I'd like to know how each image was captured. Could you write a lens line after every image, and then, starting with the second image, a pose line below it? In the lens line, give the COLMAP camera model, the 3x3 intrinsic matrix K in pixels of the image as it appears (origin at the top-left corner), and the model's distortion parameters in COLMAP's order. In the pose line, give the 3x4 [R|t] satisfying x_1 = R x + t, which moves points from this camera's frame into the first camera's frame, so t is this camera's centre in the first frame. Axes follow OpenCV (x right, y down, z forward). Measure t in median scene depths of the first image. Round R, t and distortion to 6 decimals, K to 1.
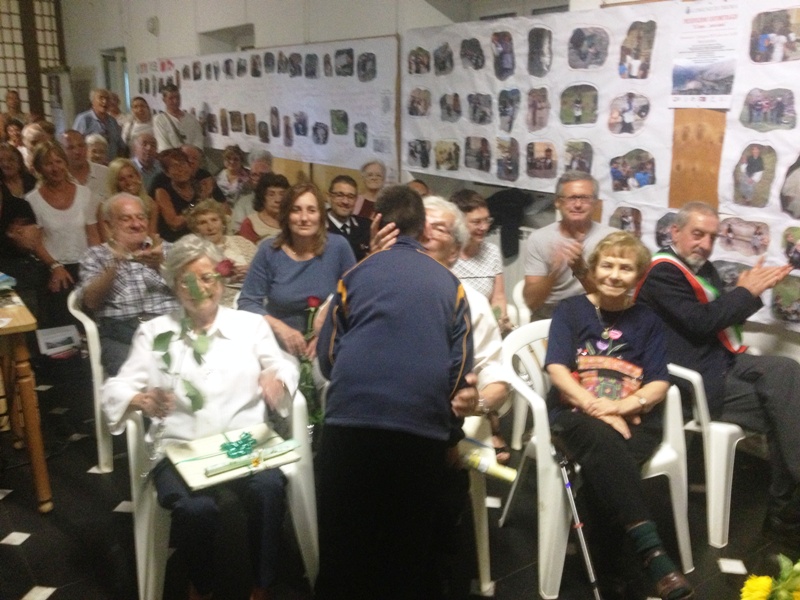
lens RADIAL K [[756.2, 0, 402.2], [0, 756.2, 297.5], [0, 0, 1]] dist [0.134795, -0.271844]
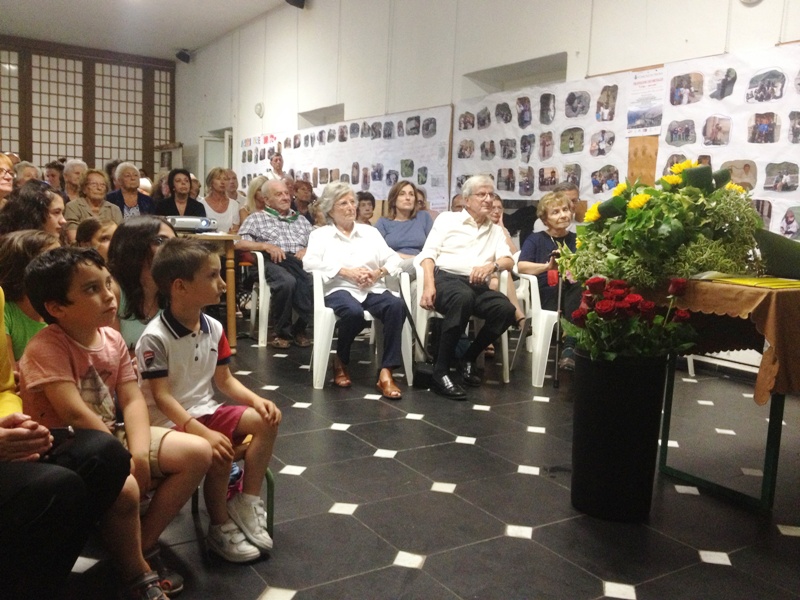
lens RADIAL K [[755.0, 0, 396.3], [0, 755.0, 291.3], [0, 0, 1]] dist [0.144681, -0.272756]
pose [[0.997650, 0.034288, -0.059322, -0.015265], [-0.042503, 0.988768, -0.143289, 0.222873], [0.053743, 0.145473, 0.987901, -0.384903]]
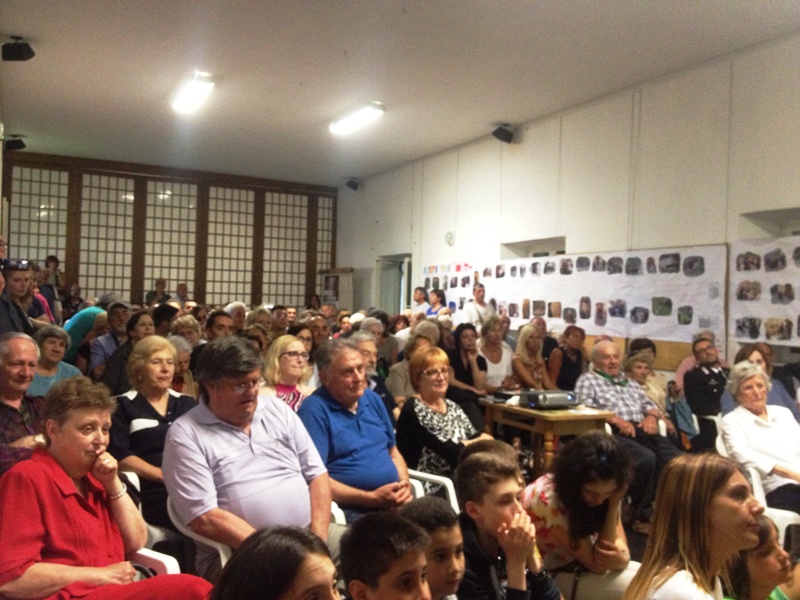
lens RADIAL K [[764.2, 0, 403.9], [0, 764.2, 301.0], [0, 0, 1]] dist [0.145387, -0.301487]
pose [[0.989978, 0.012050, -0.140709, -0.395913], [-0.047313, 0.967074, -0.250058, 0.135738], [0.133063, 0.254209, 0.957952, -0.397669]]
